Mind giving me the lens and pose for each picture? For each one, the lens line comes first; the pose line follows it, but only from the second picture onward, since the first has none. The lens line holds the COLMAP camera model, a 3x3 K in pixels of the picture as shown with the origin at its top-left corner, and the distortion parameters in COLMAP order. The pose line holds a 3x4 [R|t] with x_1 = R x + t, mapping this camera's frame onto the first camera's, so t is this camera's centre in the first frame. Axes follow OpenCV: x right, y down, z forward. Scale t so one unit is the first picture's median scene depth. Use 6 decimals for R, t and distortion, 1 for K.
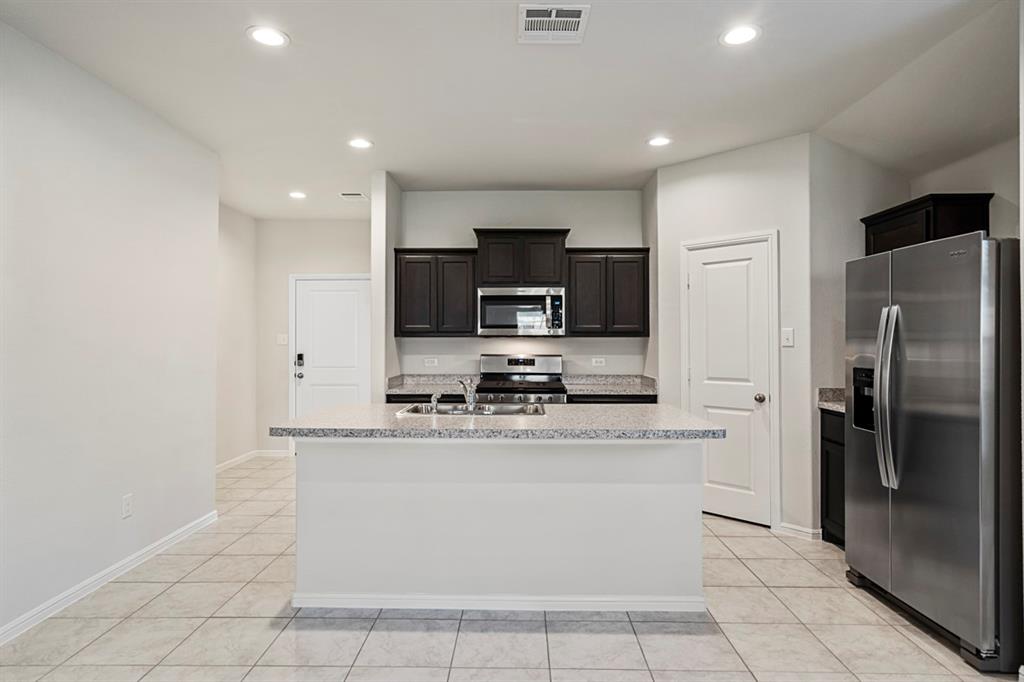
lens RADIAL K [[573.3, 0, 510.7], [0, 573.3, 336.0], [0, 0, 1]] dist [0.004080, 0.000772]
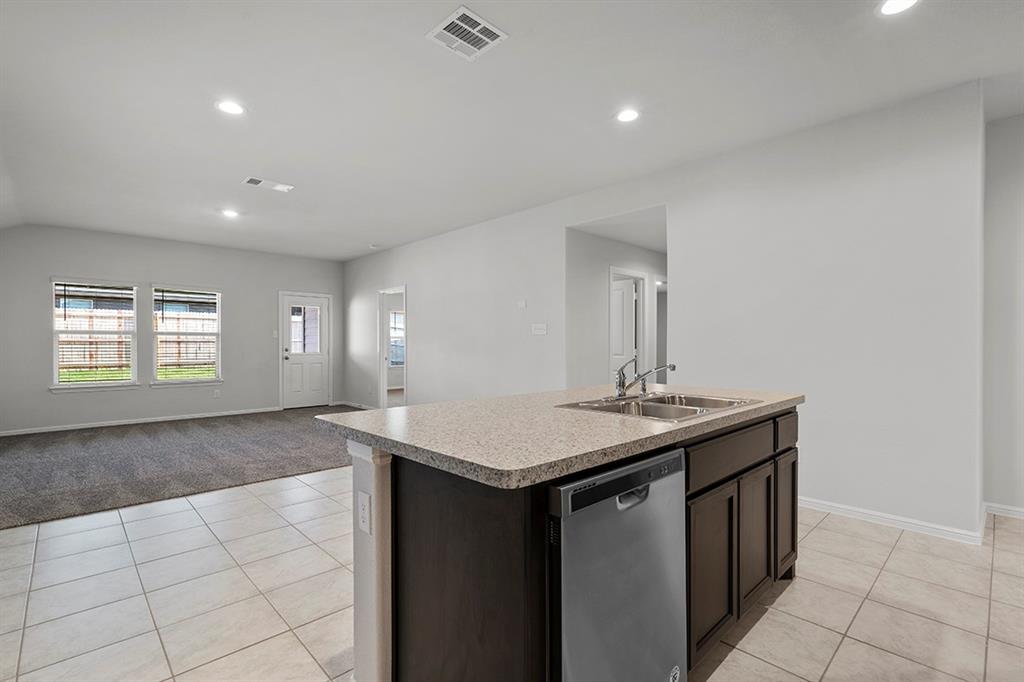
lens RADIAL K [[468.8, 0, 522.8], [0, 468.8, 346.1], [0, 0, 1]] dist [-0.004162, 0.000660]
pose [[-0.698042, 0.005416, -0.716036, 0.369109], [0.009804, 0.999950, -0.001994, 0.041399], [0.715990, -0.008412, -0.698060, 0.986347]]
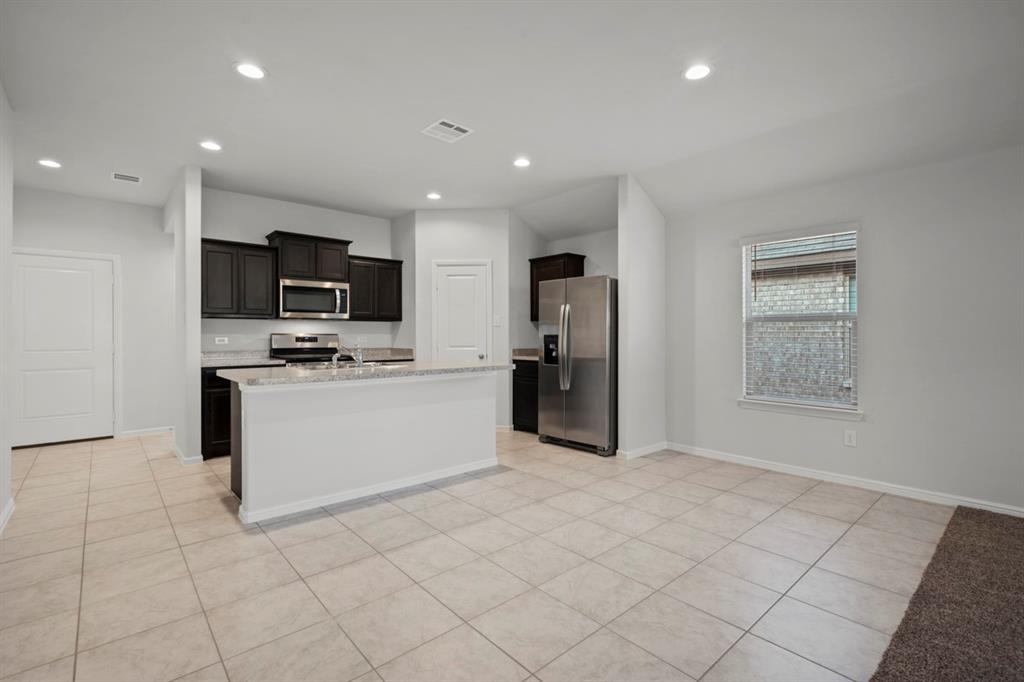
lens RADIAL K [[468.8, 0, 515.7], [0, 468.8, 334.3], [0, 0, 1]] dist [-0.004162, 0.000660]
pose [[0.734395, -0.000667, 0.678722, -0.408545], [-0.004864, 0.999969, 0.006245, 0.029663], [-0.678705, -0.007888, 0.734368, -0.096034]]
